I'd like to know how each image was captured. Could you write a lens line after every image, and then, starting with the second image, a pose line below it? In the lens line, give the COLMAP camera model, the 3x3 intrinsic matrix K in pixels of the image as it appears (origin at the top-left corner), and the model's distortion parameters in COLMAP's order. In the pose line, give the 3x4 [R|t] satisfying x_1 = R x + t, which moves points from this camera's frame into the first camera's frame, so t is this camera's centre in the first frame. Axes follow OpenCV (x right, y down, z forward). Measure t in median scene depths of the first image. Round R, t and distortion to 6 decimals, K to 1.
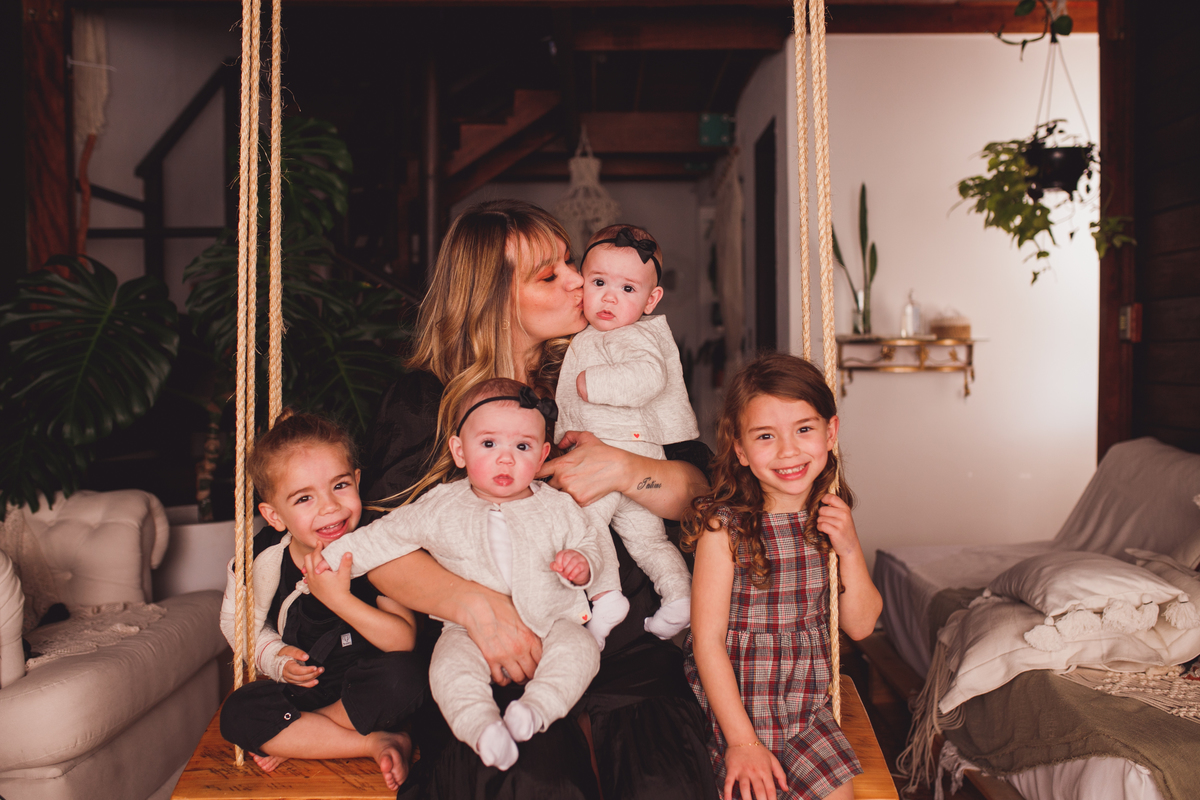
lens RADIAL K [[1171.5, 0, 600.0], [0, 1171.5, 400.0], [0, 0, 1]] dist [-0.032640, 0.021139]
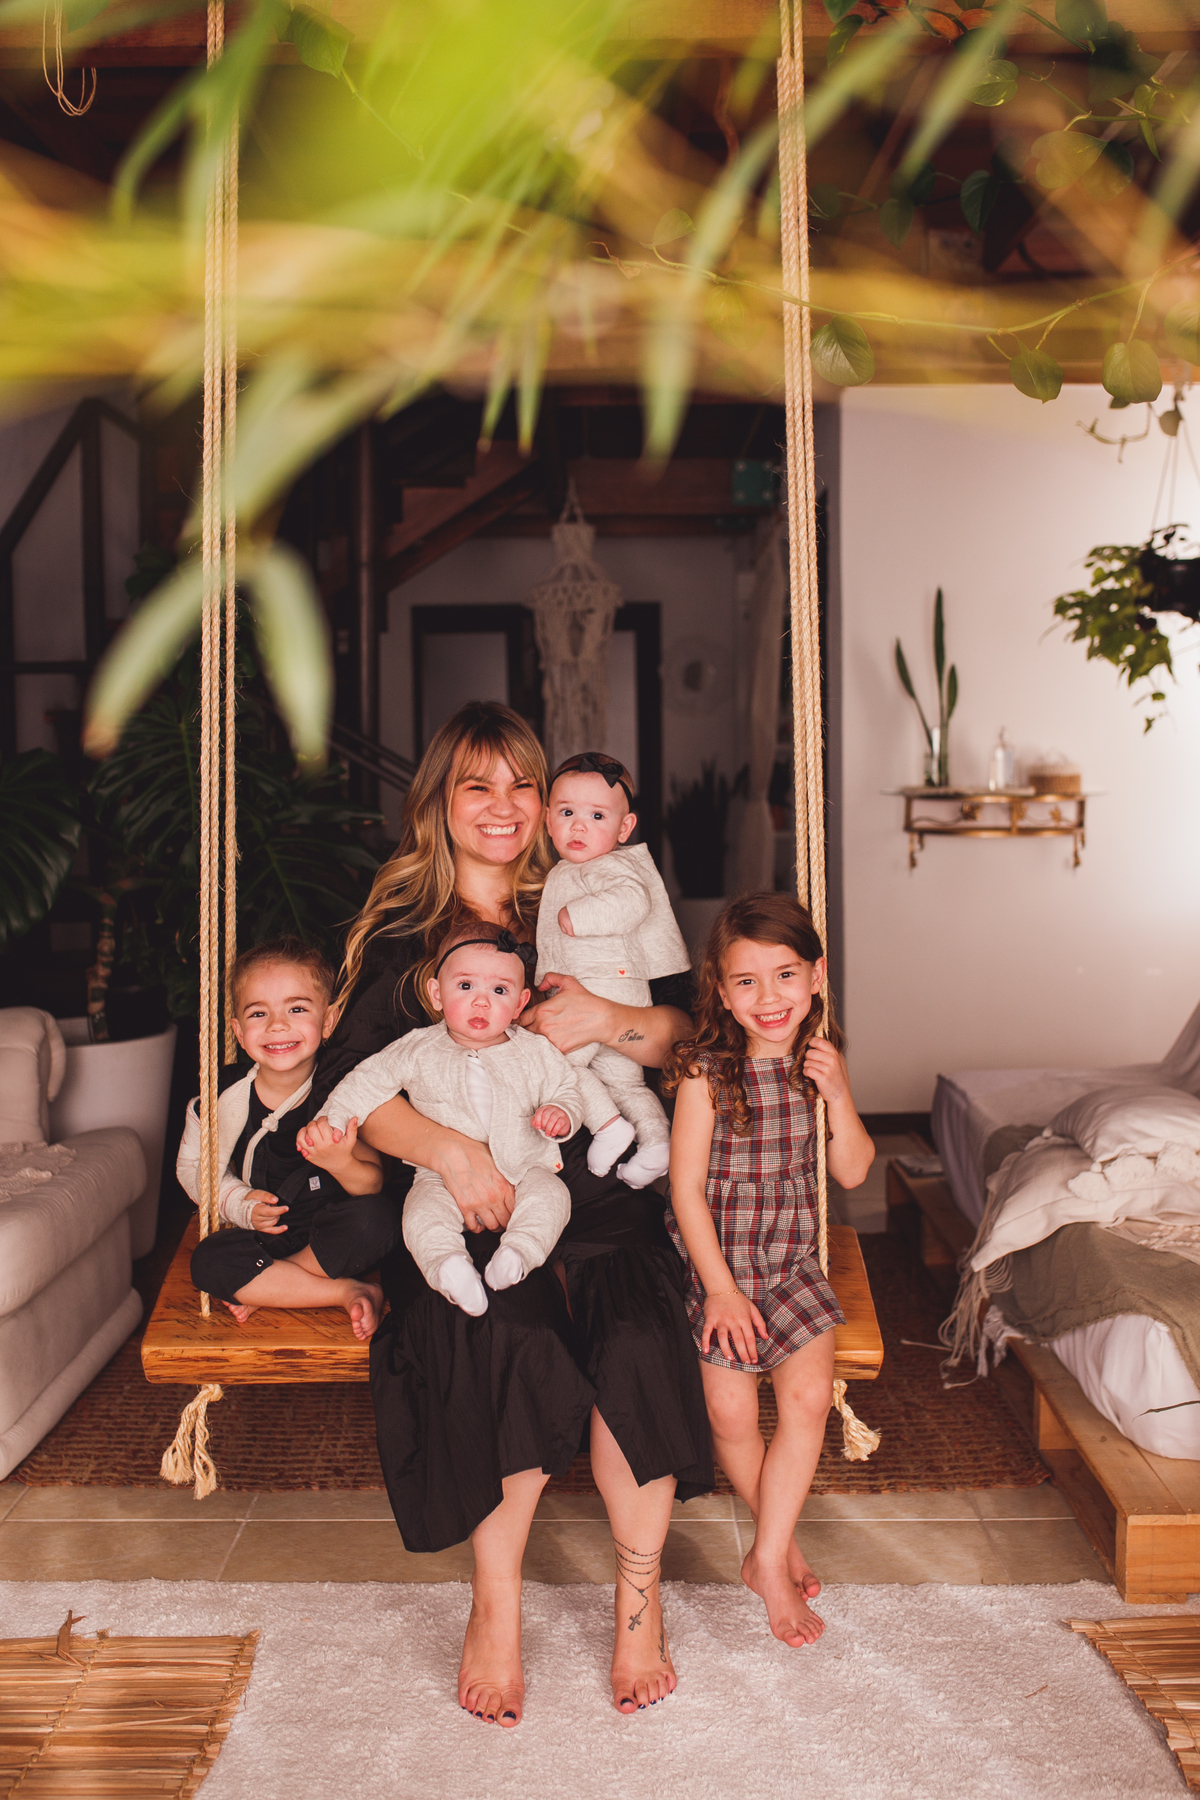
lens RADIAL K [[1757.3, 0, 591.8], [0, 1757.3, 902.9], [0, 0, 1]] dist [-0.032640, 0.021139]
pose [[0.999989, 0.001005, -0.004591, 0.012171], [-0.000805, 0.999062, 0.043297, -0.064438], [0.004630, -0.043293, 0.999052, -0.304027]]
